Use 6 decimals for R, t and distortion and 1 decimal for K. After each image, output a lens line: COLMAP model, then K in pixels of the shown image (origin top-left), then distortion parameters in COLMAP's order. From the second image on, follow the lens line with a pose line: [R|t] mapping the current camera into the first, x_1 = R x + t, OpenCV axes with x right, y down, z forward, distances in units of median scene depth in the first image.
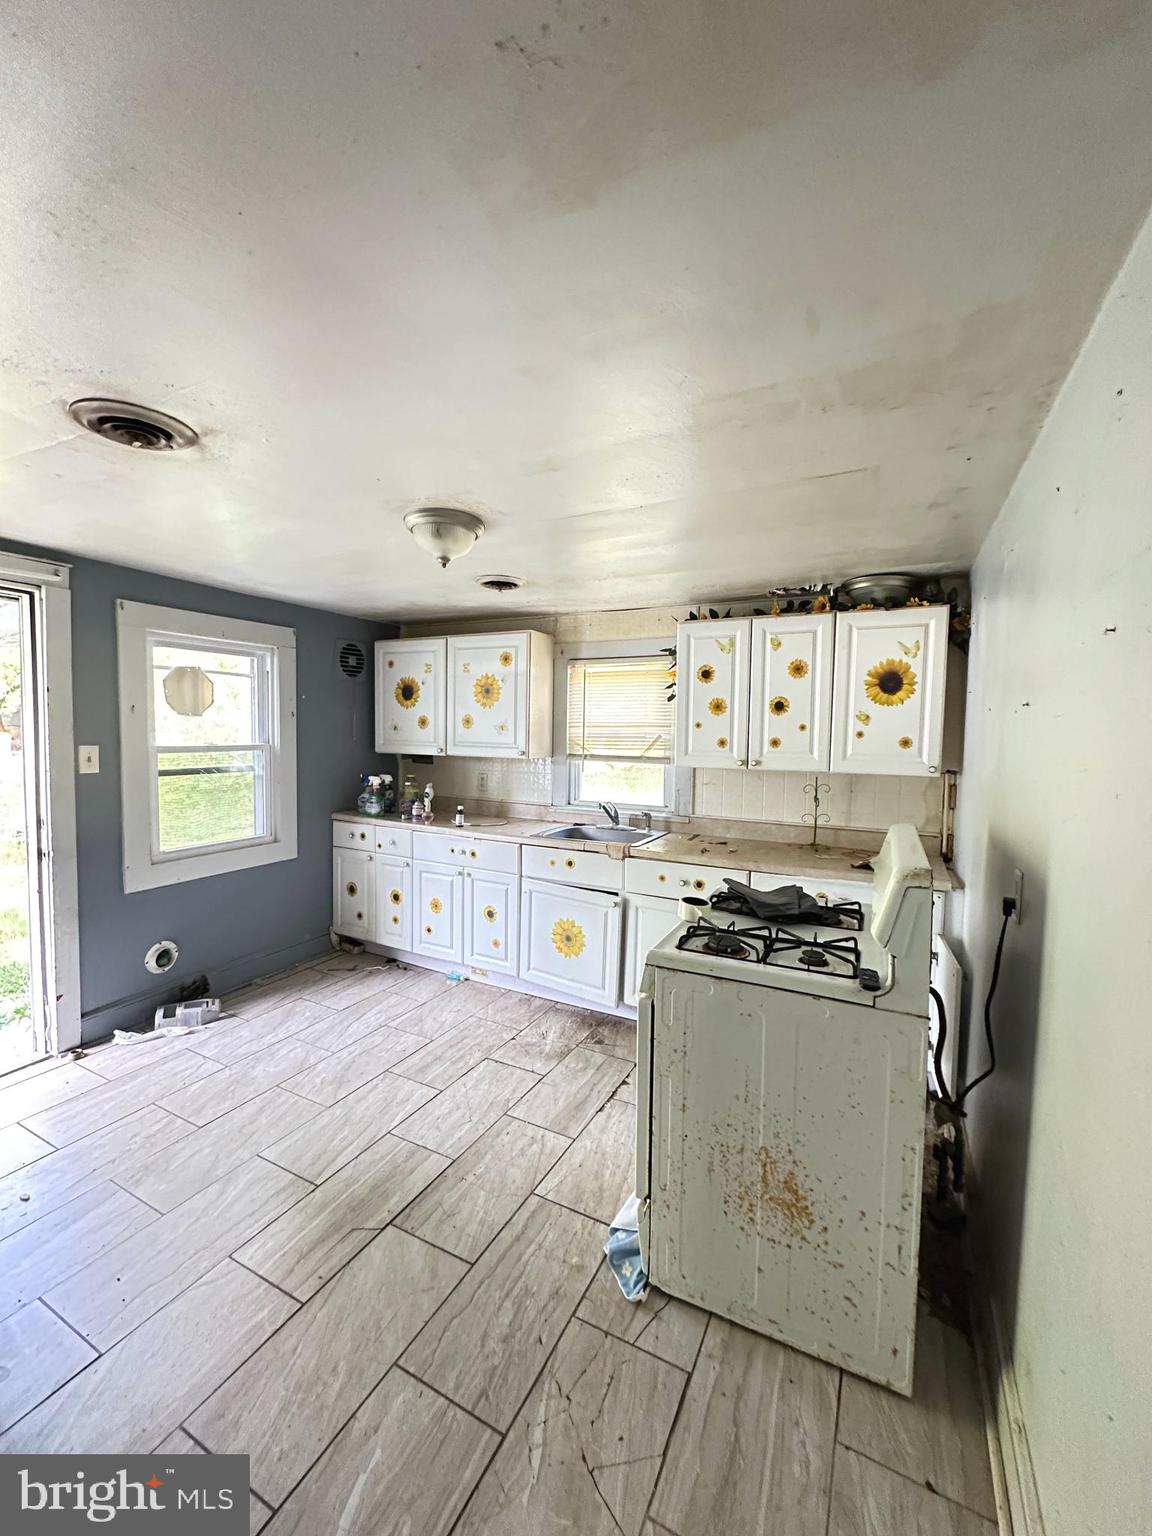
lens RADIAL K [[625.0, 0, 576.0], [0, 625.0, 768.0], [0, 0, 1]] dist [-0.001025, 0.000095]
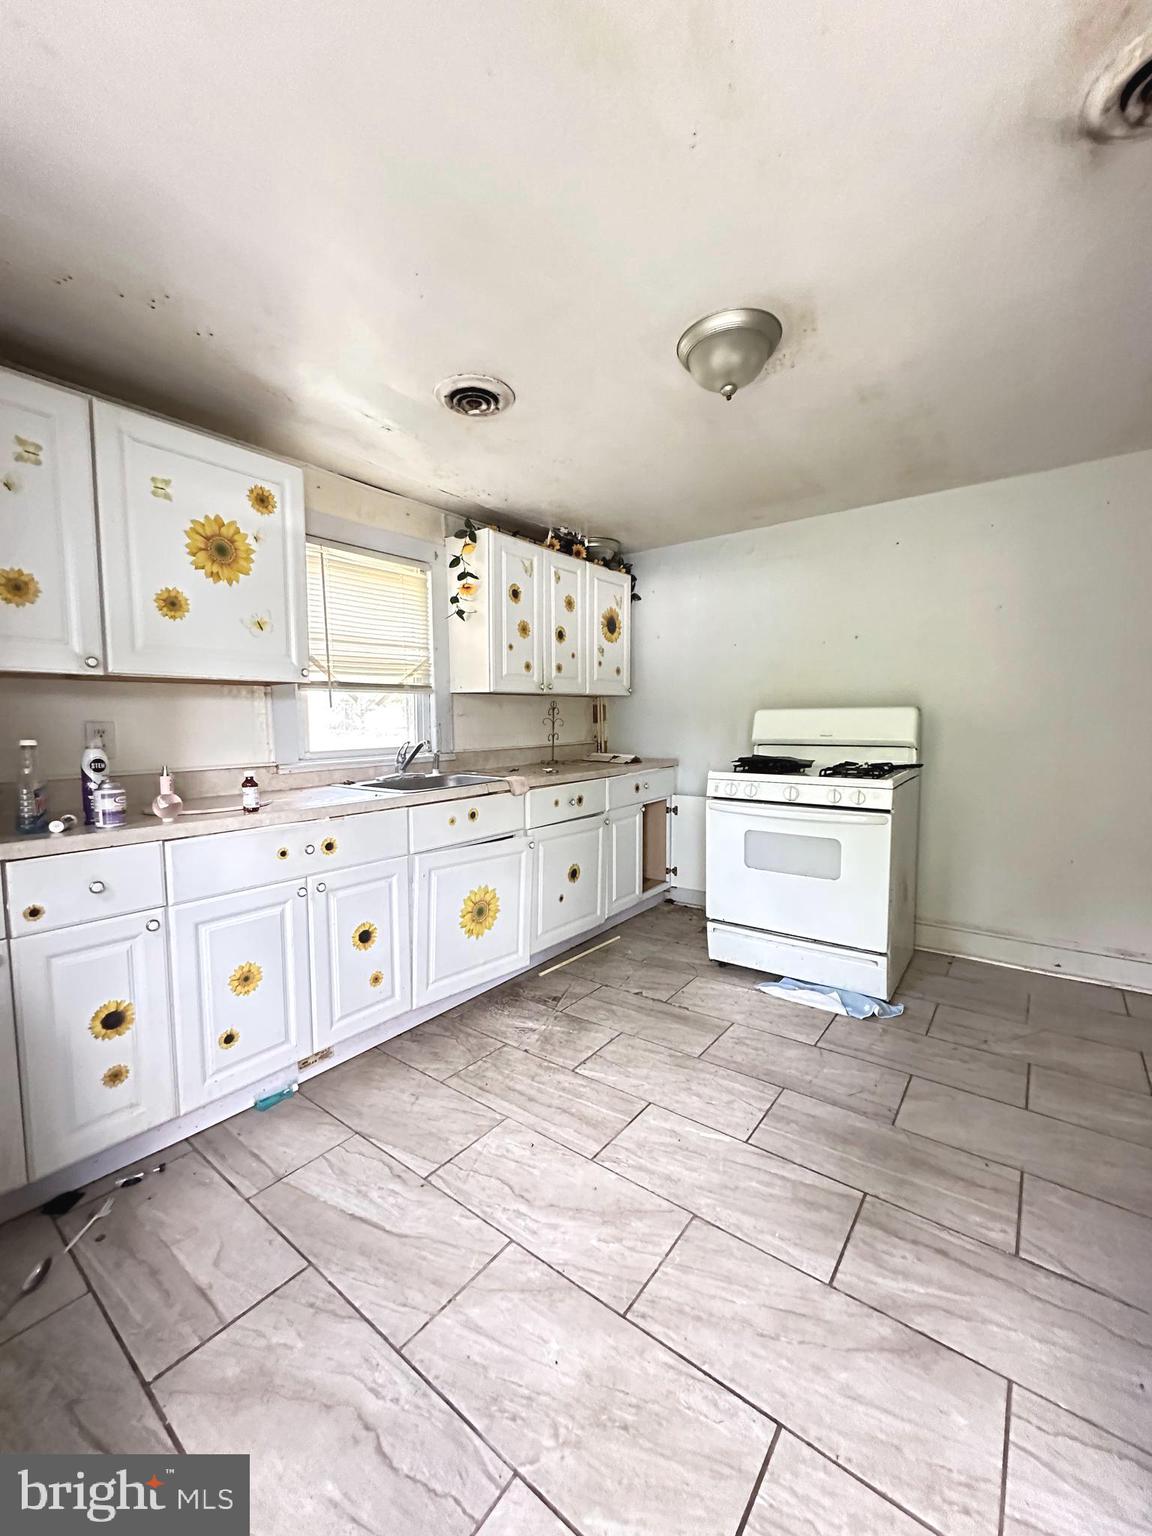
lens RADIAL K [[625.0, 0, 576.0], [0, 625.0, 768.0], [0, 0, 1]] dist [-0.001025, 0.000095]
pose [[0.159978, -0.097282, 0.982315, -0.776395], [0.074427, 0.993488, 0.086267, 0.041941], [-0.984311, 0.059310, 0.166177, 0.792200]]
